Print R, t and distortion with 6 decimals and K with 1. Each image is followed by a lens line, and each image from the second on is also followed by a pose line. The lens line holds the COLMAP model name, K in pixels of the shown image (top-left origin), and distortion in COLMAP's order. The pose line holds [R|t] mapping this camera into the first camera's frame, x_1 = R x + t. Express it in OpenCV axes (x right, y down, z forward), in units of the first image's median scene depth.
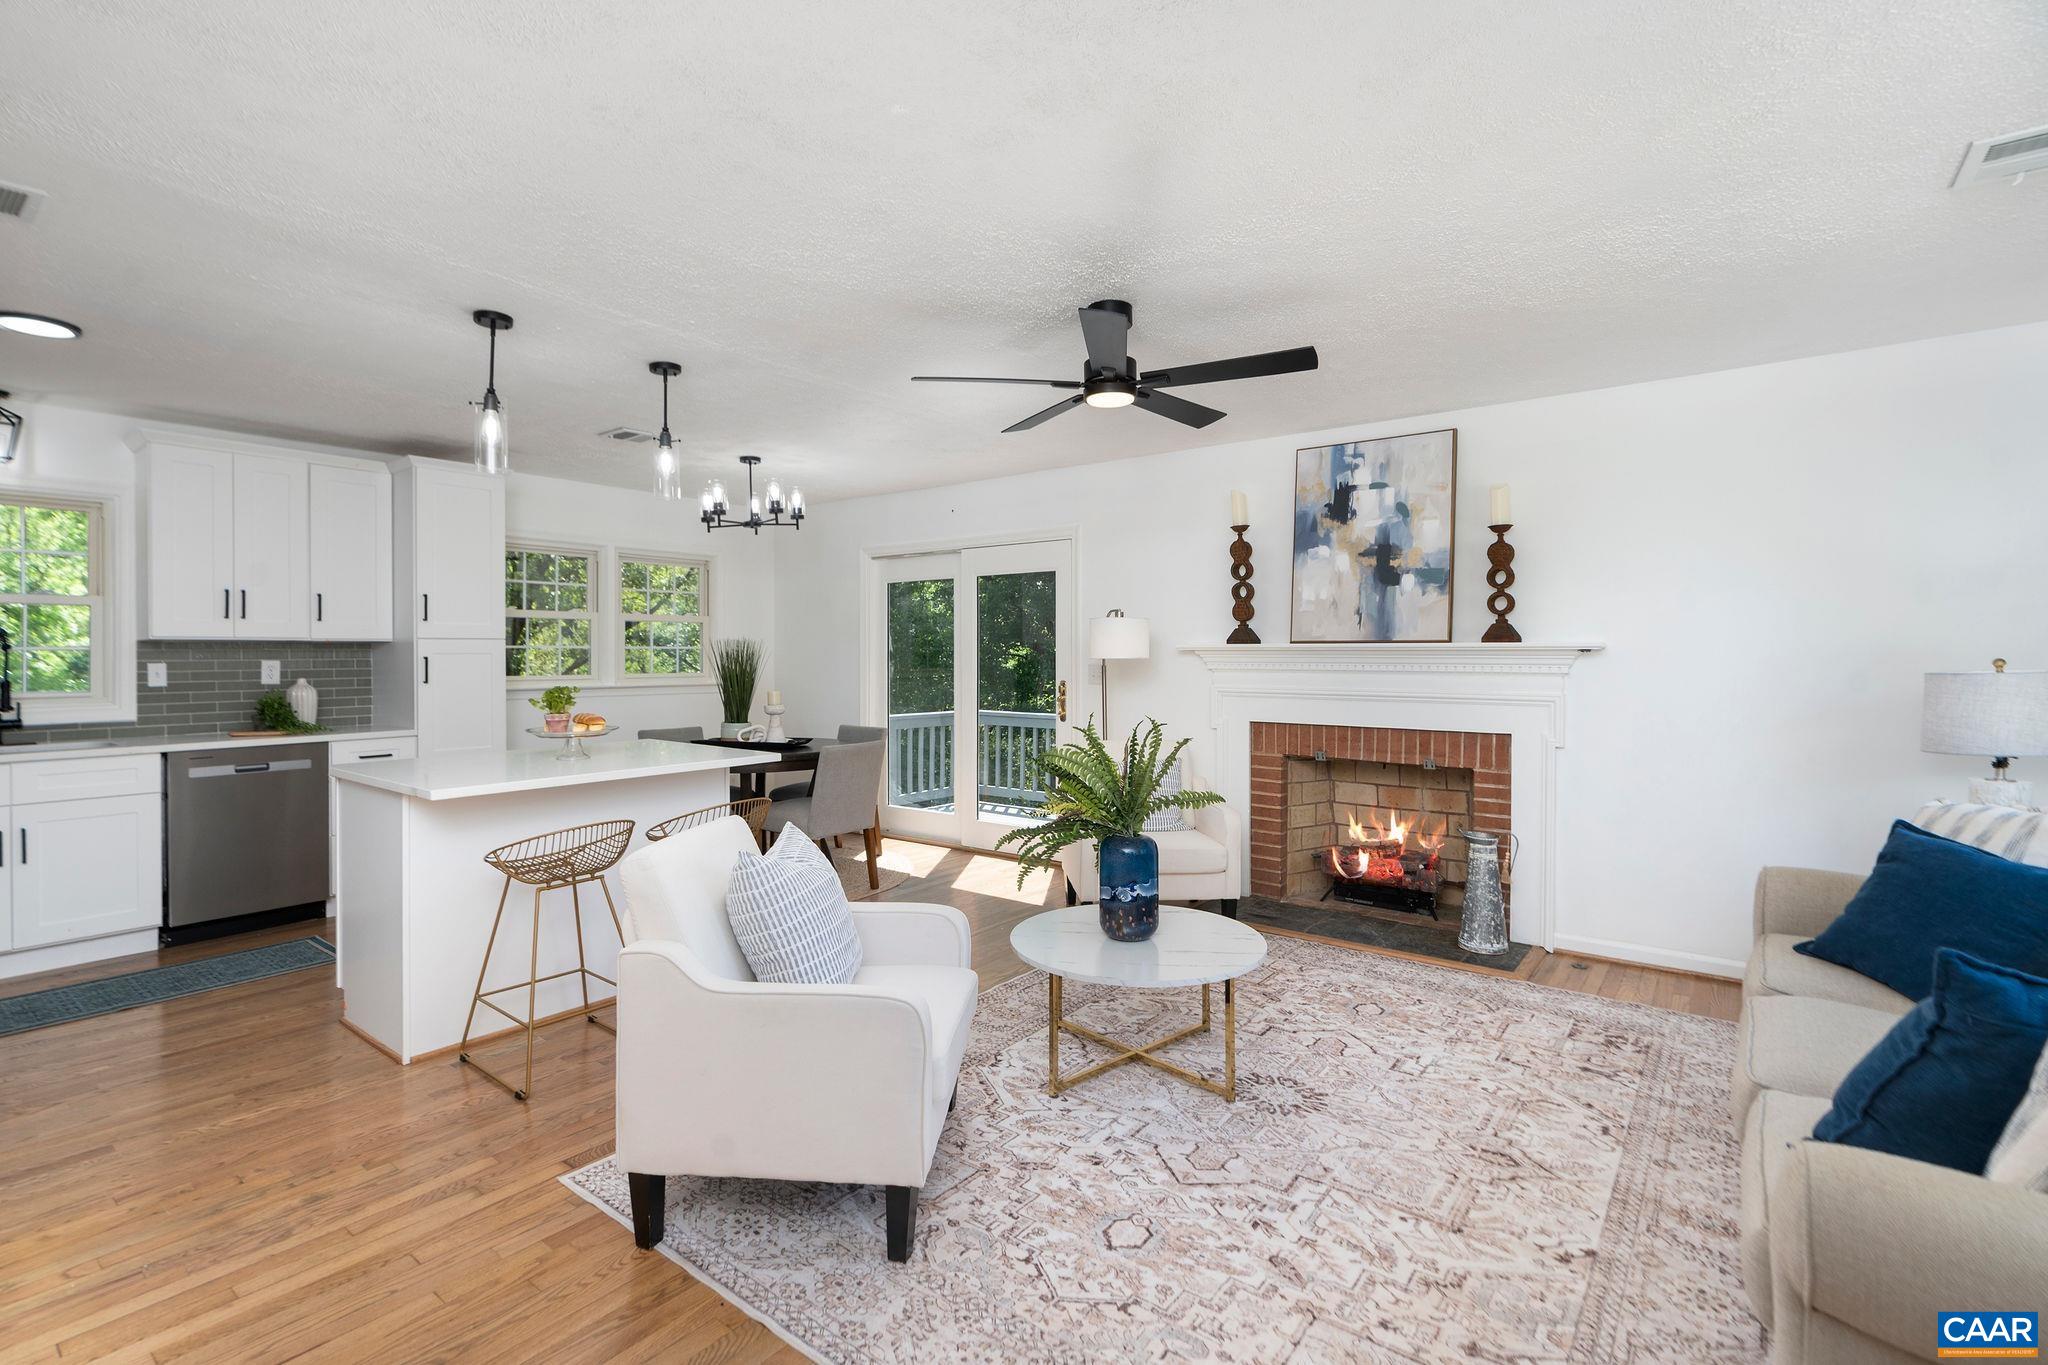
lens RADIAL K [[951.4, 0, 1009.3], [0, 951.4, 667.8], [0, 0, 1]] dist [-0.004430, 0.003651]
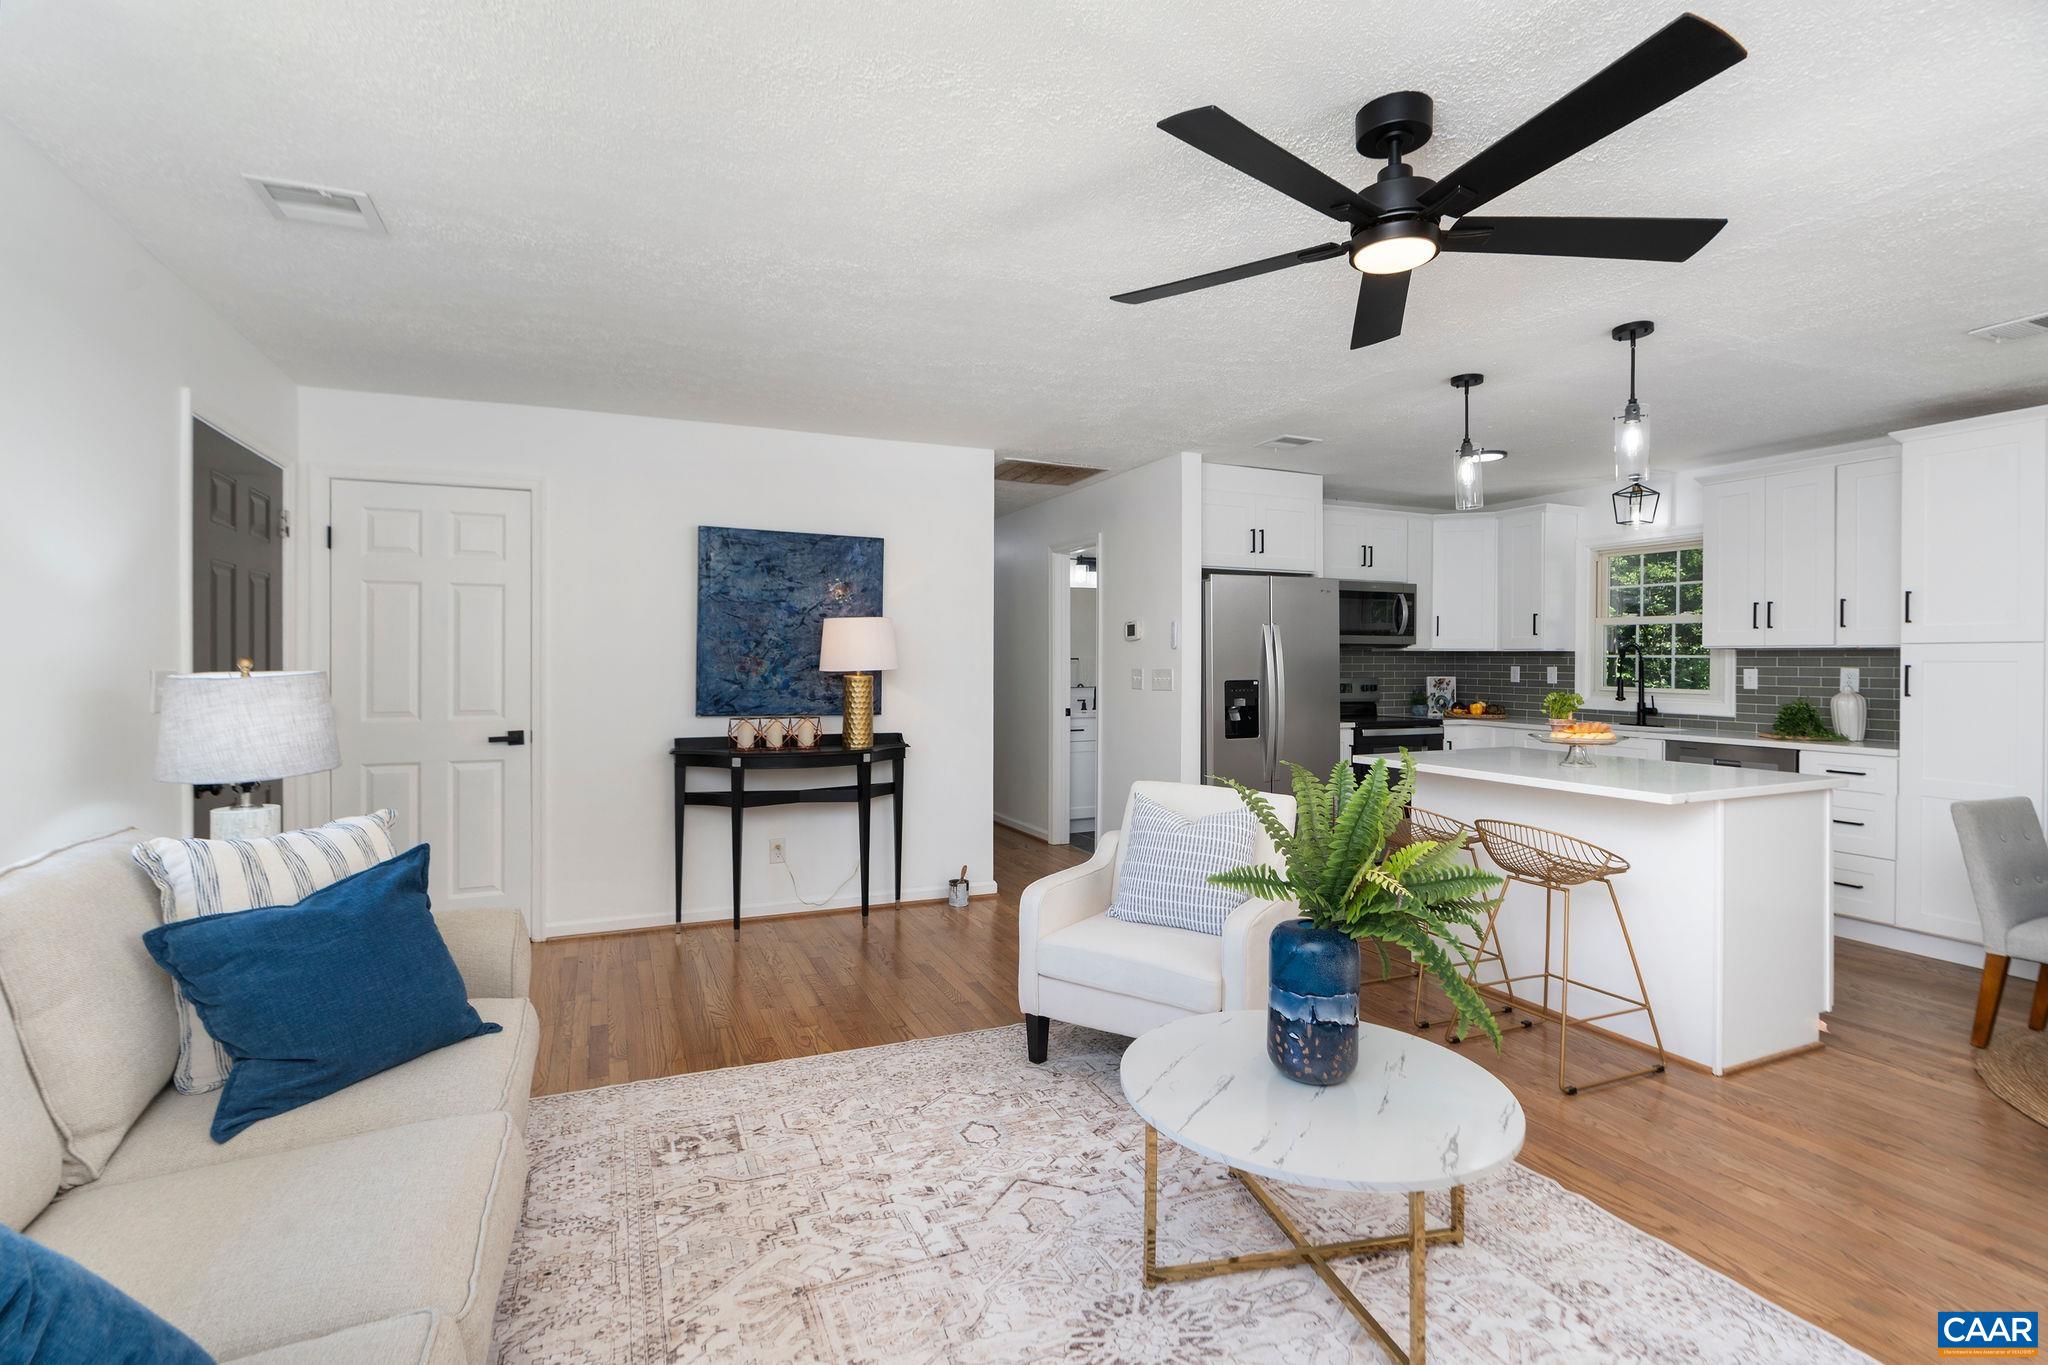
lens RADIAL K [[951.4, 0, 1003.5], [0, 951.4, 662.1], [0, 0, 1]] dist [-0.004430, 0.003651]
pose [[-0.490560, 0.000472, -0.871407, 0.566121], [-0.016537, 0.999815, 0.009851, -0.009790], [0.871250, 0.019242, -0.490462, 0.779952]]
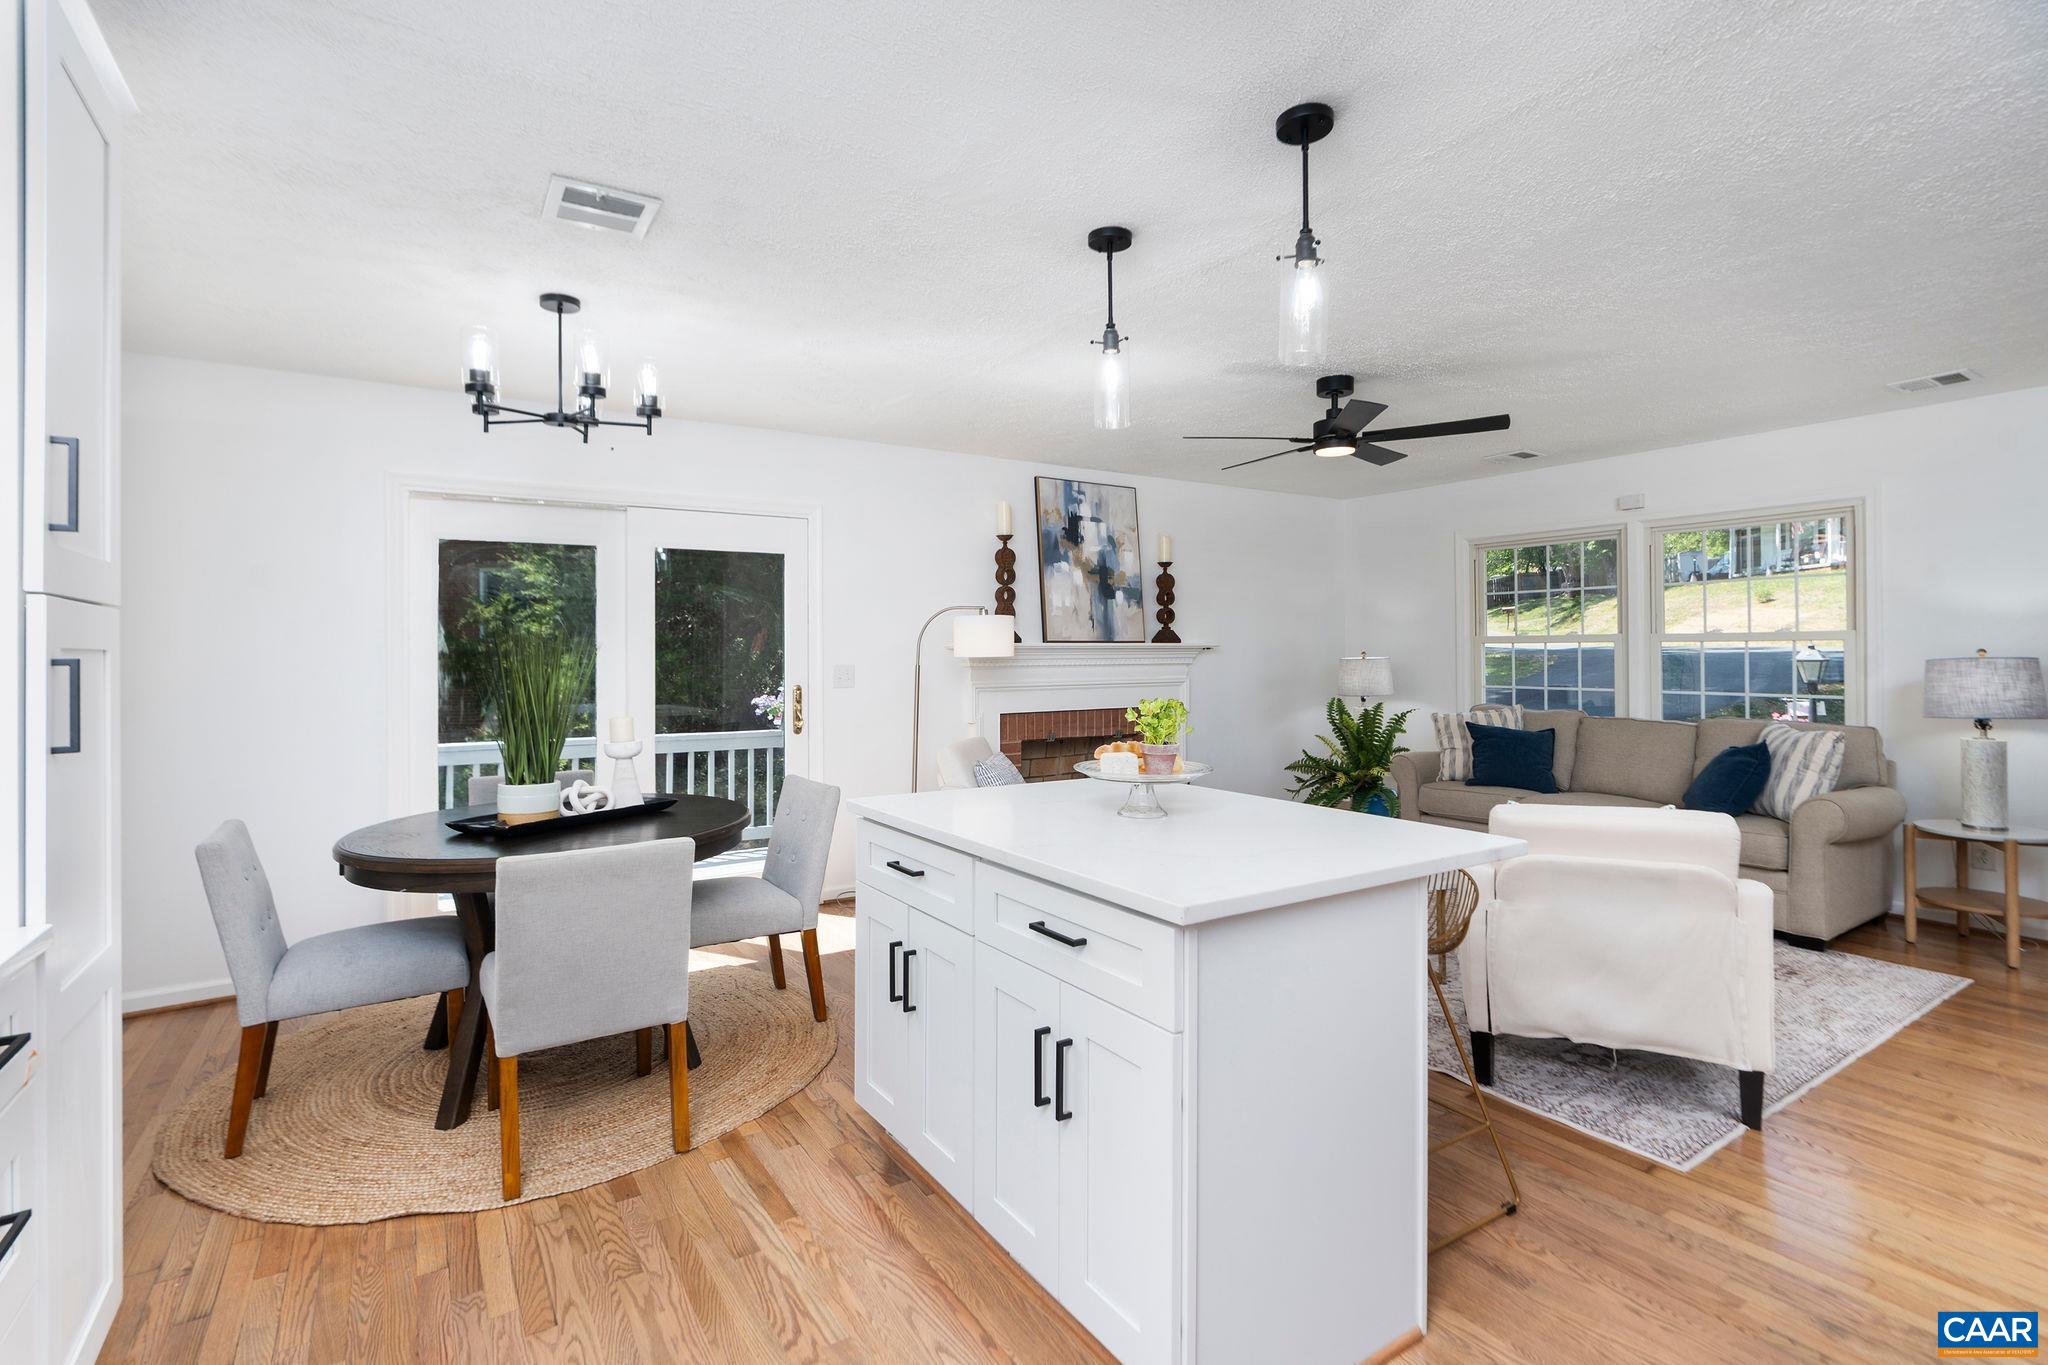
lens RADIAL K [[951.4, 0, 1025.6], [0, 951.4, 652.2], [0, 0, 1]] dist [-0.004430, 0.003651]
pose [[0.309692, -0.002419, 0.950834, -0.884511], [0.025451, 0.999660, -0.005746, -0.009190], [-0.950496, 0.025979, 0.309648, 0.721074]]
